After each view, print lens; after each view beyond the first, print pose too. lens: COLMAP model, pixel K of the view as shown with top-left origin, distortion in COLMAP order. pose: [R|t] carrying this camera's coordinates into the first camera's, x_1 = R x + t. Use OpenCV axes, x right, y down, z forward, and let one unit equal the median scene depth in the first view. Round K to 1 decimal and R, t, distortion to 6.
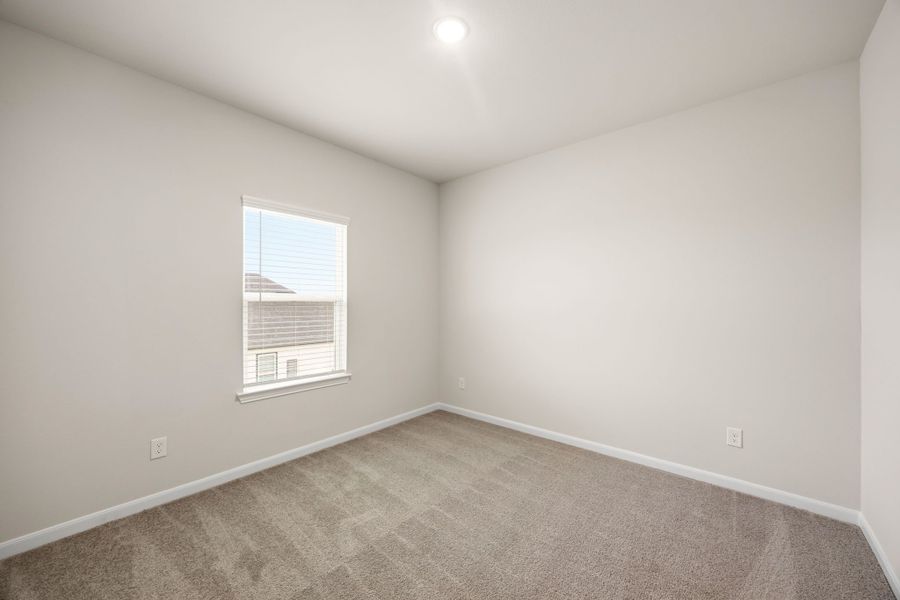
lens RADIAL K [[563.9, 0, 449.2], [0, 563.9, 303.1], [0, 0, 1]] dist [-0.004043, -0.001146]
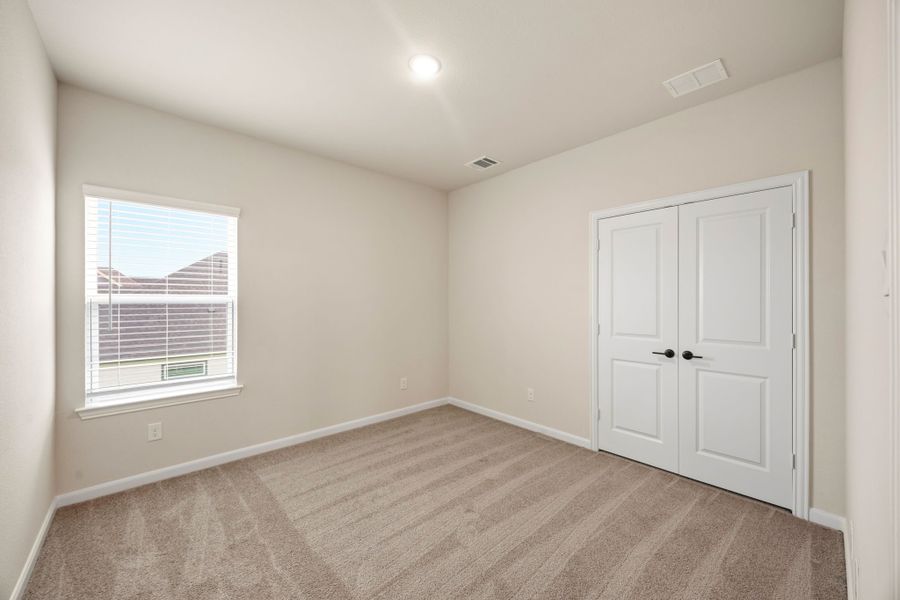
lens RADIAL K [[346.5, 0, 446.9], [0, 346.5, 302.7], [0, 0, 1]] dist [-0.000385, 0.001274]
pose [[0.939977, -0.004922, -0.341202, 0.265822], [0.004254, 0.999987, -0.002705, -0.000645], [0.341211, 0.001091, 0.939986, 0.502296]]
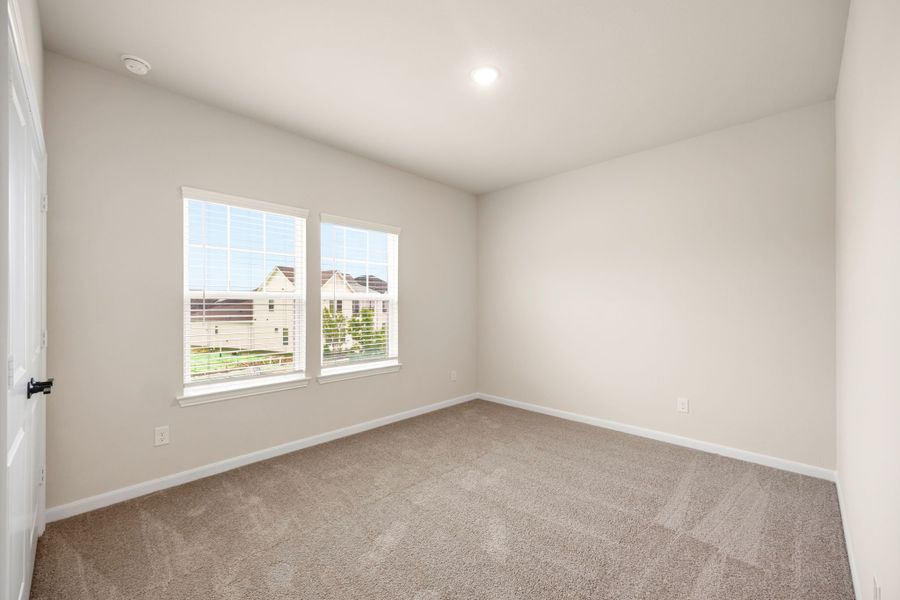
lens RADIAL K [[397.2, 0, 455.6], [0, 397.2, 300.1], [0, 0, 1]] dist [0.023929, -0.000236]
pose [[0.972781, 0.007723, -0.231596, 0.181044], [-0.009517, 0.999933, -0.006629, -0.000386], [0.231530, 0.008653, 0.972789, 0.342679]]
